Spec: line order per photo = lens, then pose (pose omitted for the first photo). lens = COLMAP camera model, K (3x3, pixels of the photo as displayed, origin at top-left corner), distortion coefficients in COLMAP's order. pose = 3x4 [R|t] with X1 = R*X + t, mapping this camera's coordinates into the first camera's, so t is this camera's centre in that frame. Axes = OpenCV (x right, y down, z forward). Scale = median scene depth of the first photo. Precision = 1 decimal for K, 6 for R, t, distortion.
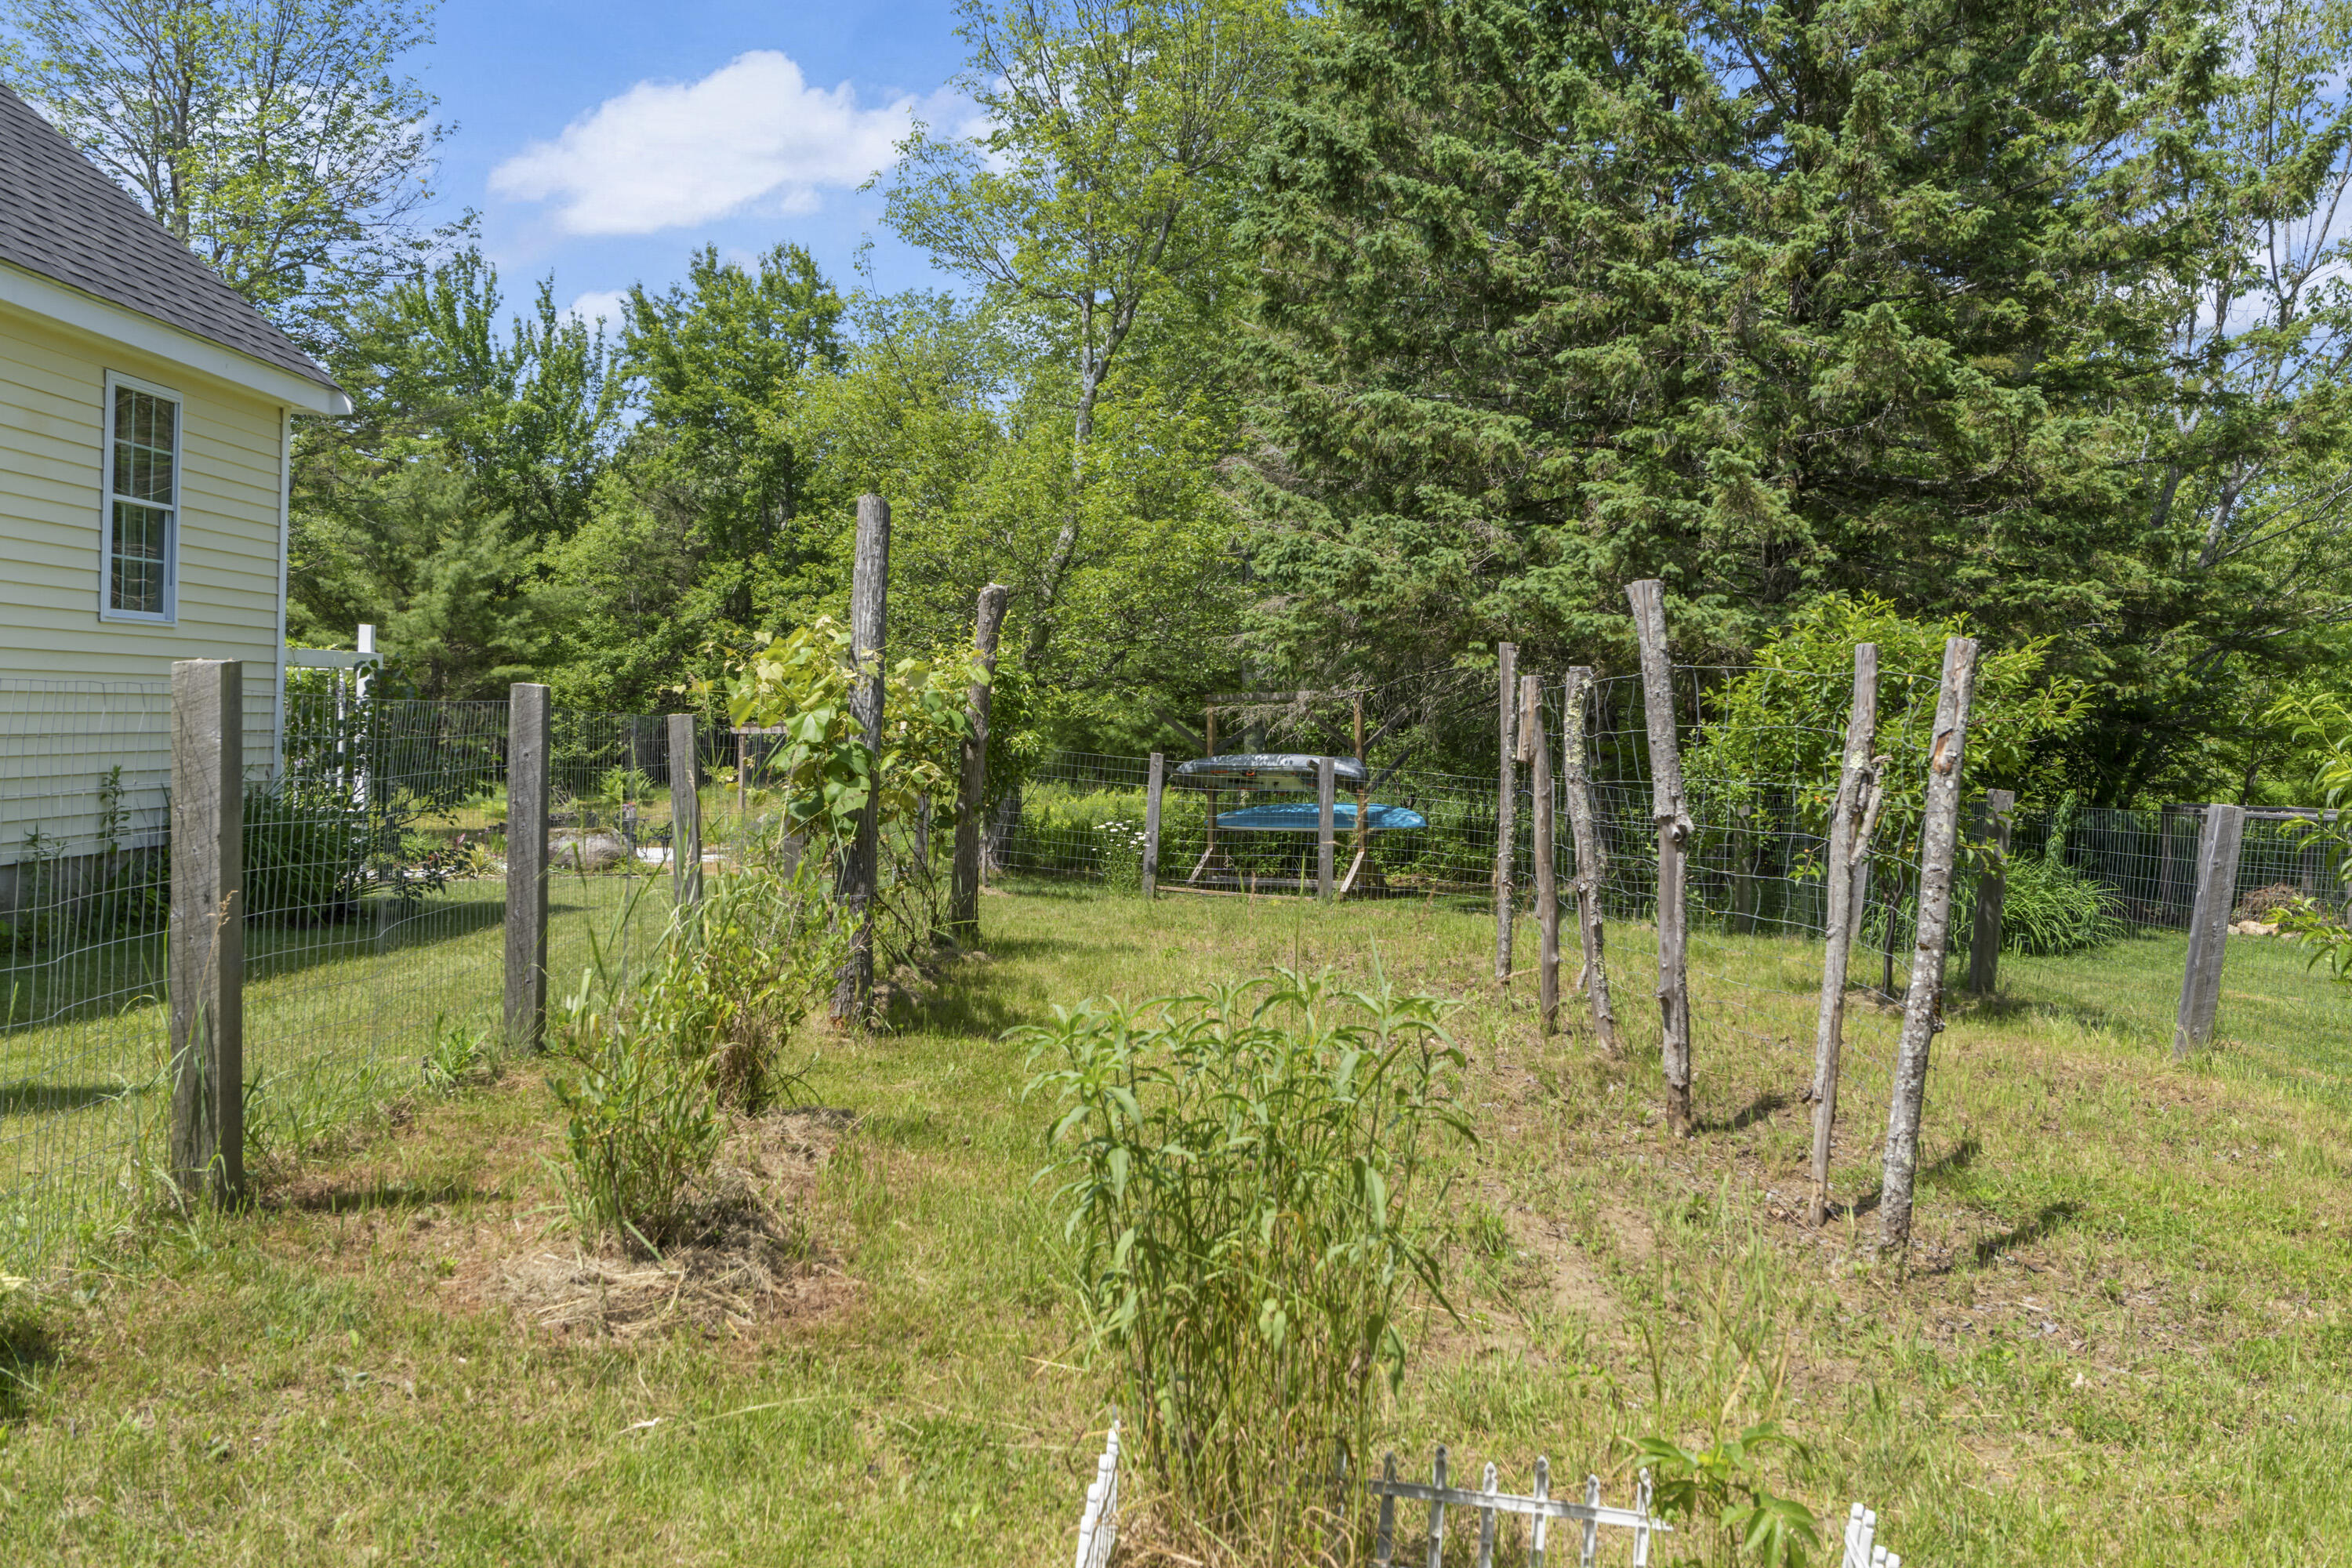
lens RADIAL K [[2047.5, 0, 1200.1], [0, 2047.5, 790.1], [0, 0, 1]] dist [0.006113, -0.007284]
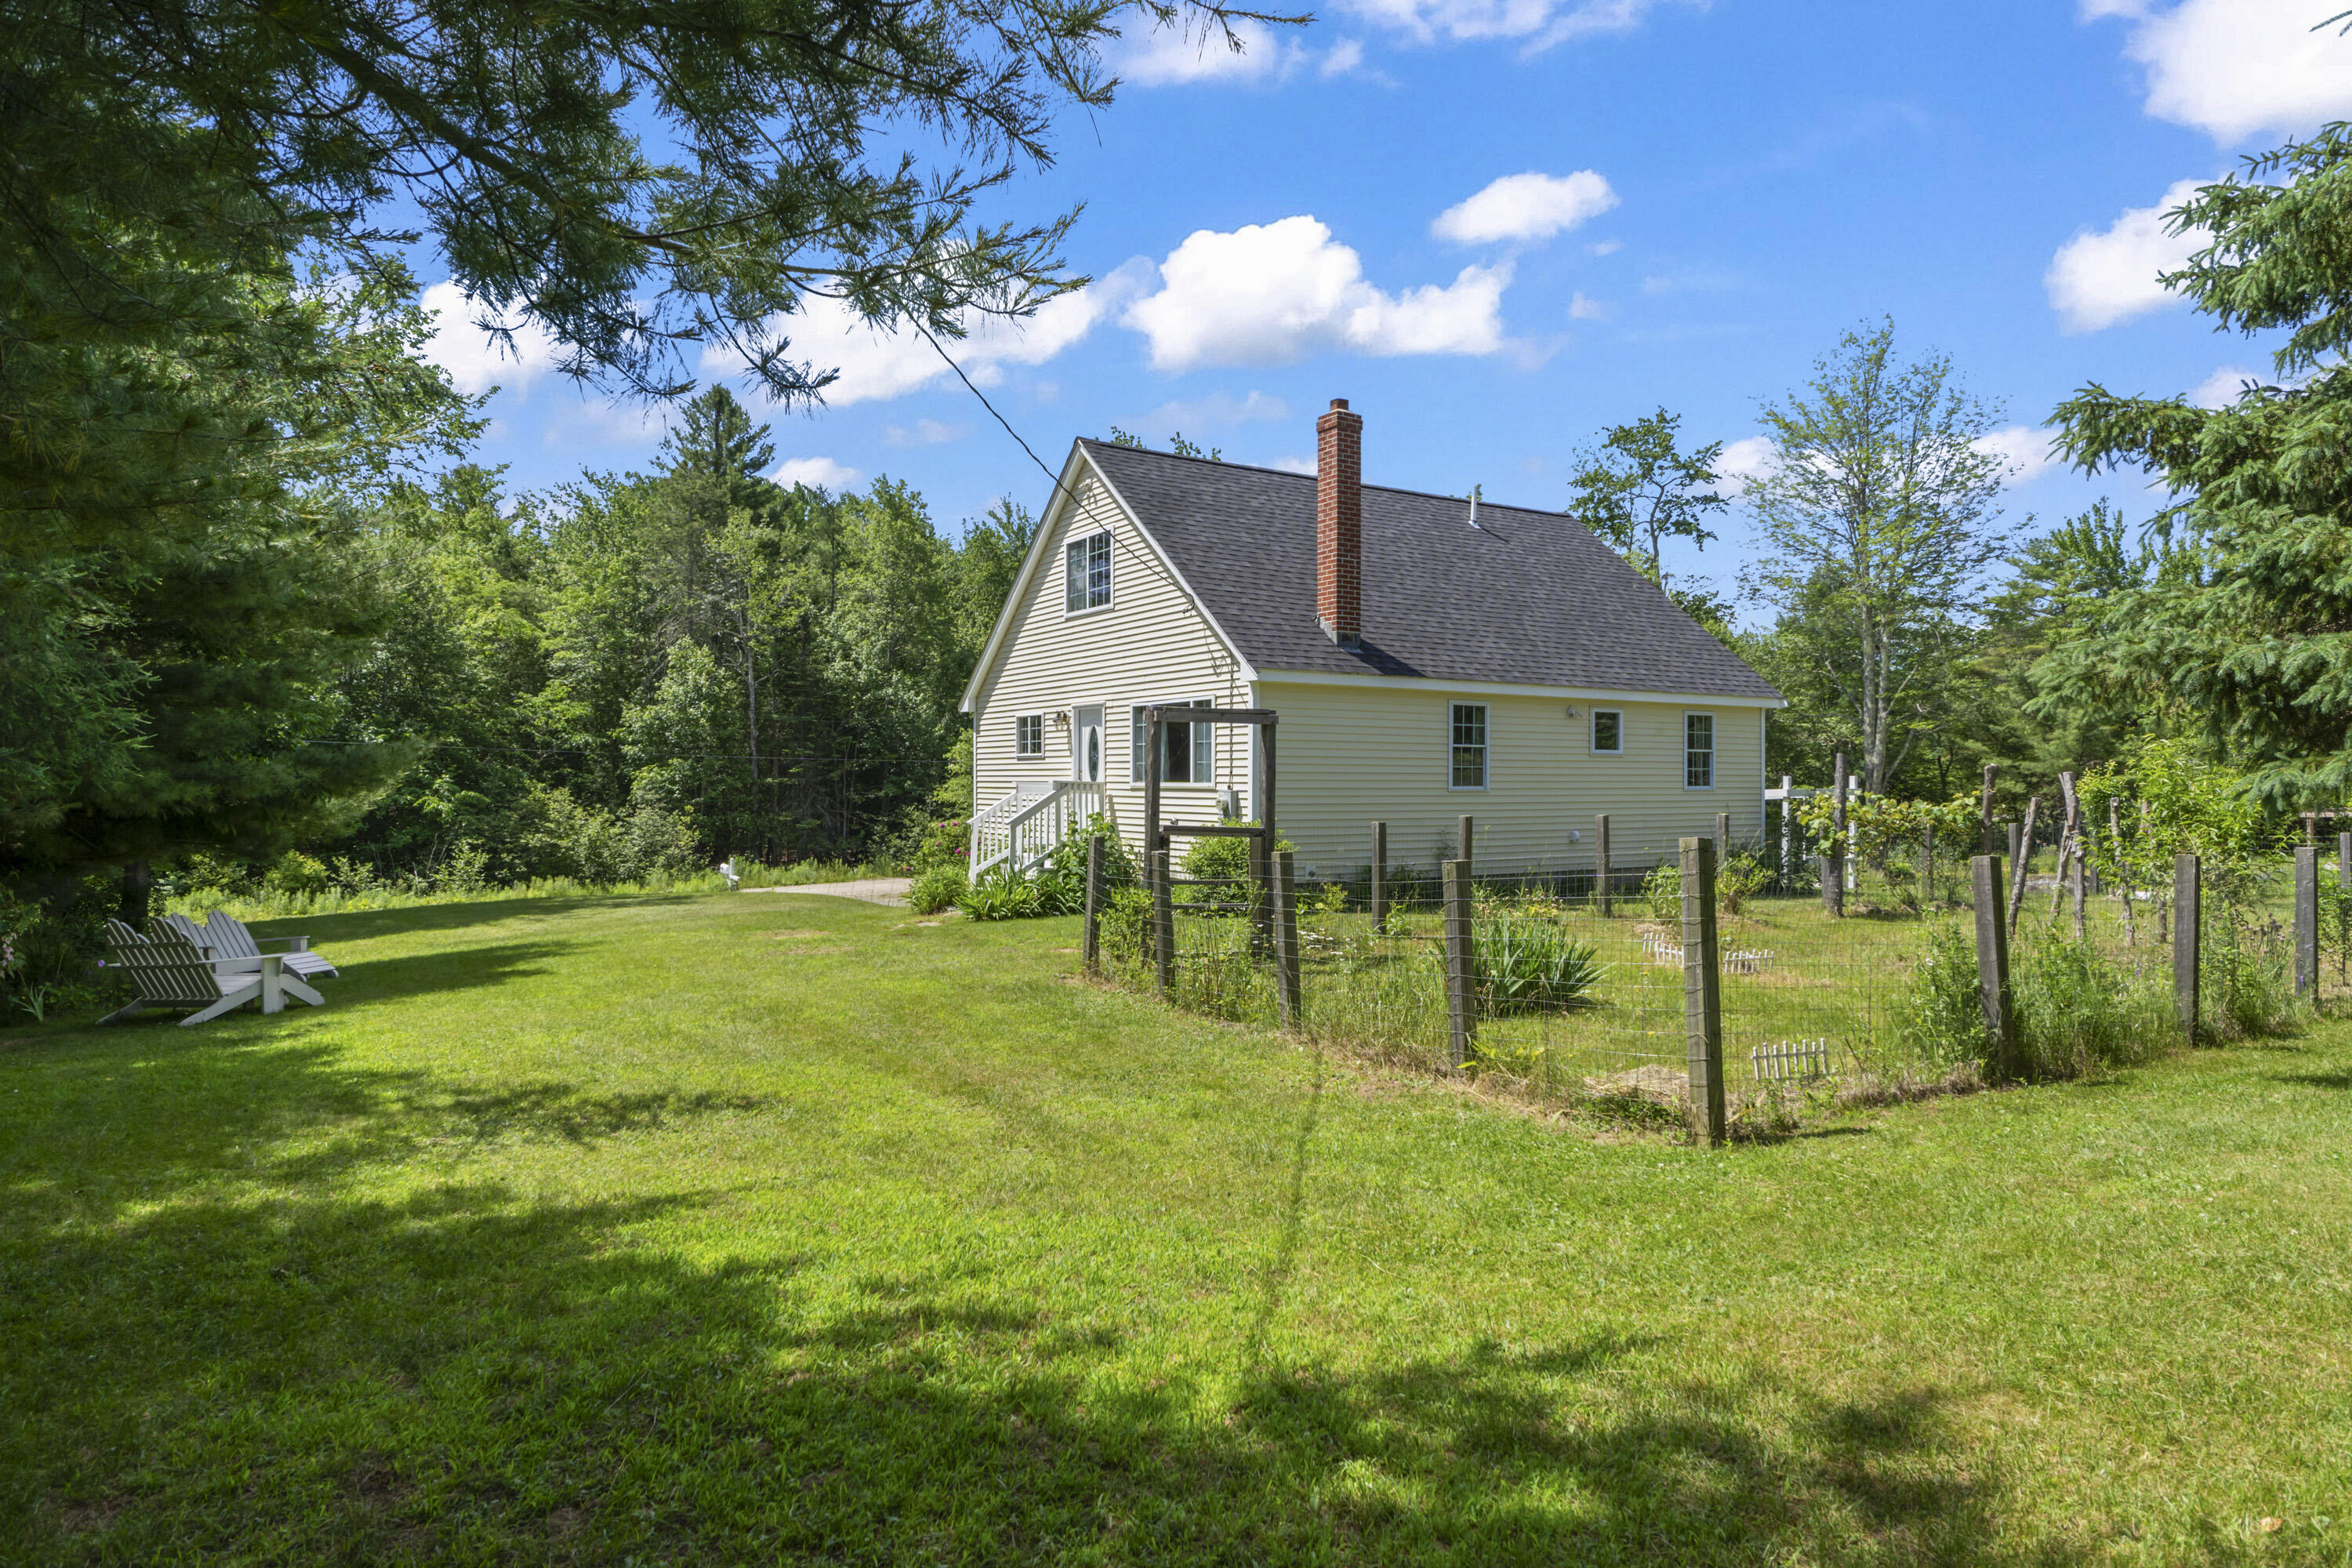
lens RADIAL K [[1347.4, 0, 1175.3], [0, 1347.4, 779.6], [0, 0, 1]] dist [0.005857, 0.000584]
pose [[0.538721, -0.036796, -0.841680, 0.112359], [-0.011999, 0.998609, -0.051337, 0.002294], [0.842399, 0.037755, 0.537531, -0.109876]]
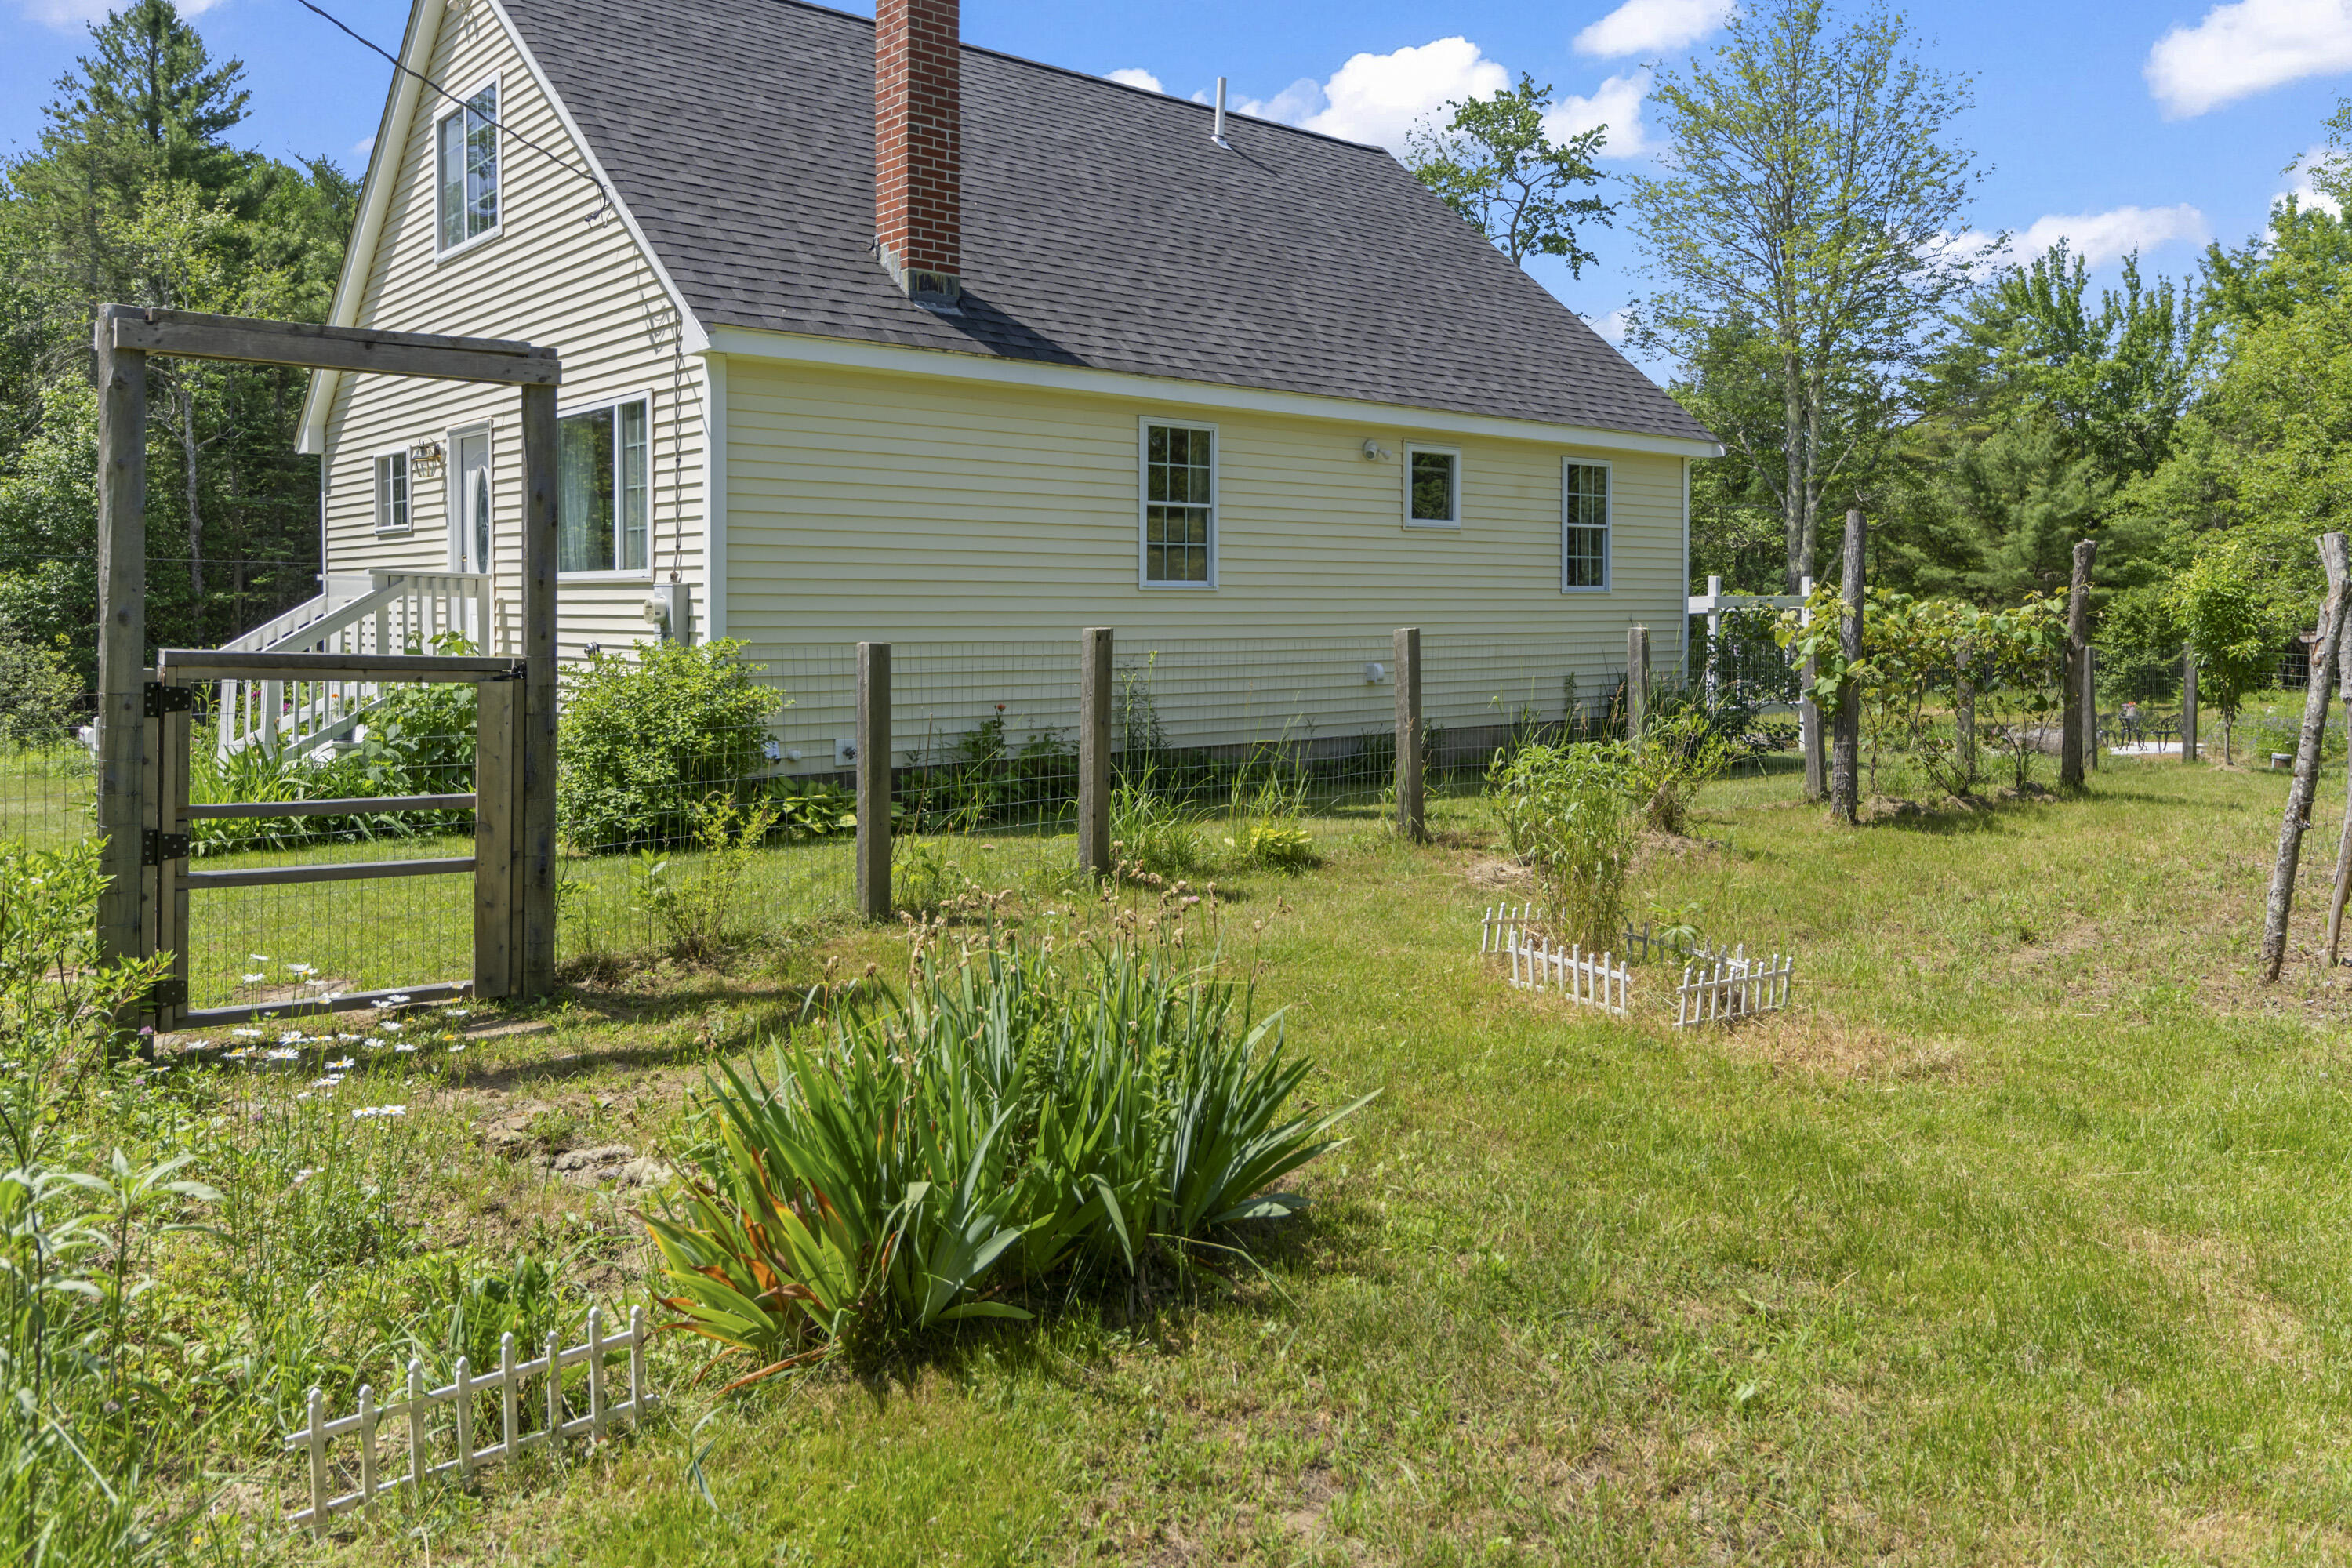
lens RADIAL K [[1713.6, 0, 1188.2], [0, 1713.6, 643.6], [0, 0, 1]] dist [0.006648, 0.004099]
pose [[0.660451, -0.019451, -0.750617, 0.056752], [-0.003362, 0.999578, -0.028861, 0.001097], [0.750862, 0.021585, 0.660107, -0.037755]]
